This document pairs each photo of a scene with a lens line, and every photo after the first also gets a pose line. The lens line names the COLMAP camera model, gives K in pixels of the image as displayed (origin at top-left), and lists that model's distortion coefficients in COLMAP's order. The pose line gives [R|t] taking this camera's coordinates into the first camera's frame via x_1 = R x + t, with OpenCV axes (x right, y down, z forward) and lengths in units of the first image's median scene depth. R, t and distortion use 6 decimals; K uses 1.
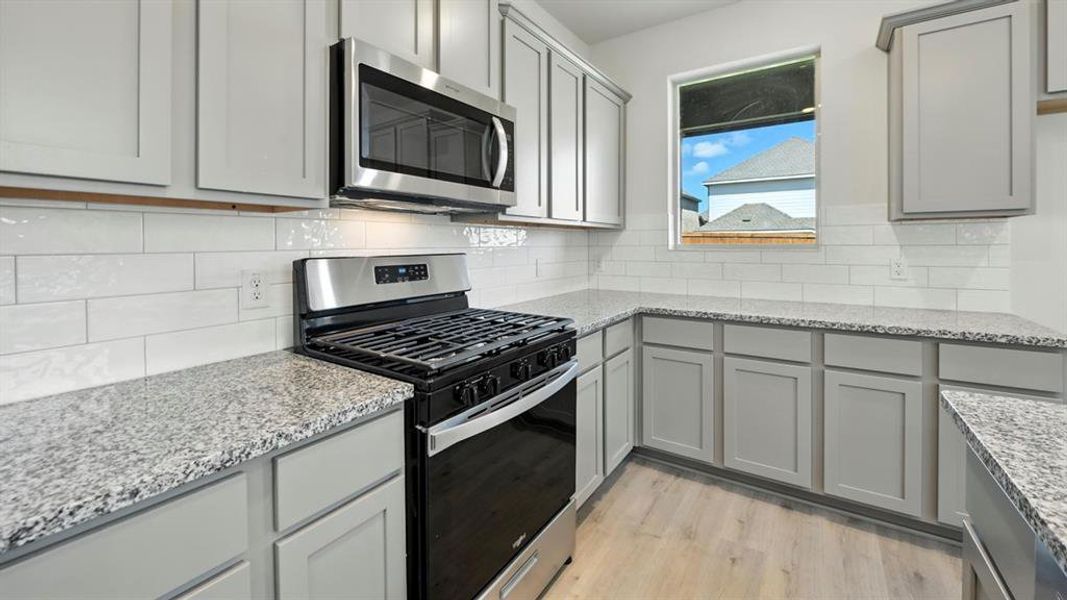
lens RADIAL K [[424.8, 0, 532.4], [0, 424.8, 280.5], [0, 0, 1]] dist [-0.009288, -0.001299]
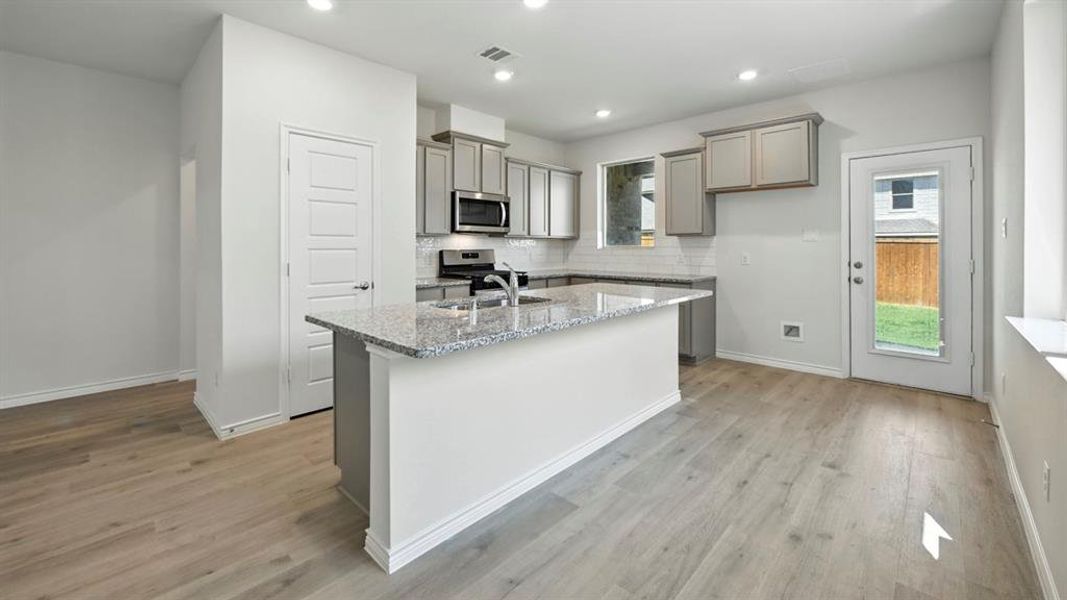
lens RADIAL K [[424.8, 0, 532.9], [0, 424.8, 288.7], [0, 0, 1]] dist [-0.009288, -0.001299]
pose [[0.985954, 0.008211, -0.166813, 0.584626], [-0.006981, 0.999944, 0.007962, 0.174433], [0.166869, -0.006685, 0.985956, -1.750631]]
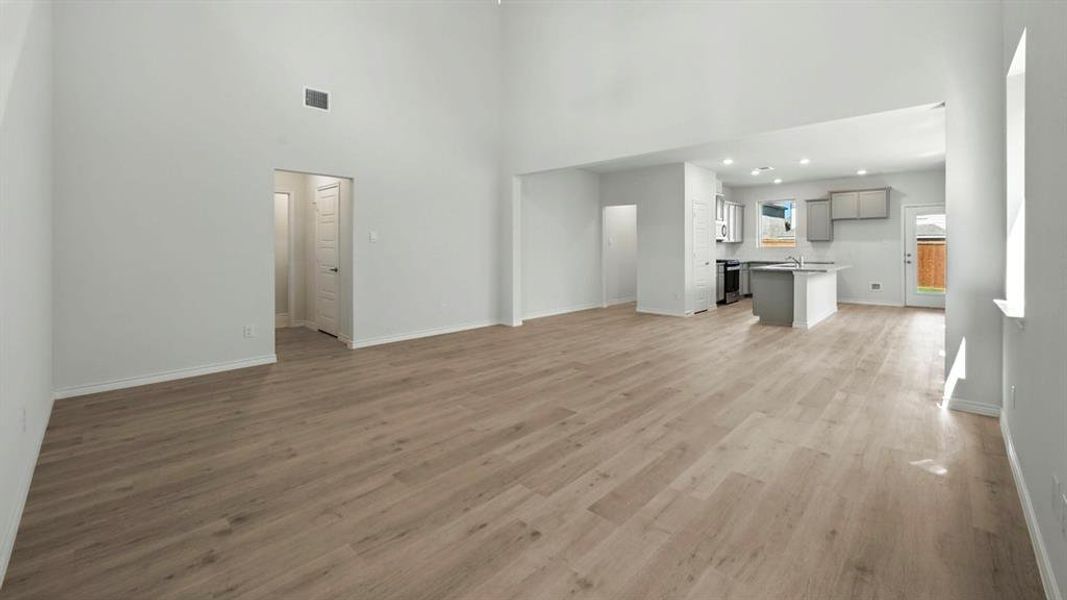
lens RADIAL K [[424.8, 0, 529.1], [0, 424.8, 292.3], [0, 0, 1]] dist [-0.009288, -0.001299]
pose [[0.983782, 0.008524, -0.179165, -1.586967], [-0.005863, 0.999865, 0.015375, 0.441497], [0.179272, -0.014075, 0.983699, -4.925876]]
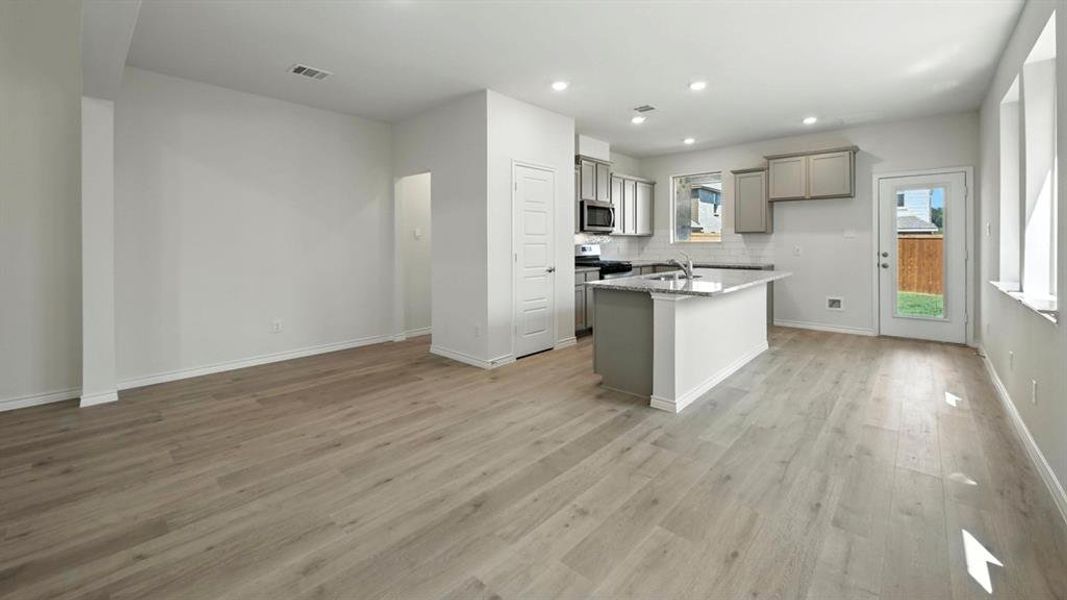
lens RADIAL K [[424.8, 0, 527.5], [0, 424.8, 288.4], [0, 0, 1]] dist [-0.009288, -0.001299]
pose [[0.988627, 0.005370, -0.150292, -0.233929], [-0.002706, 0.999836, 0.017927, 0.255235], [0.150364, -0.017316, 0.988479, -2.742185]]
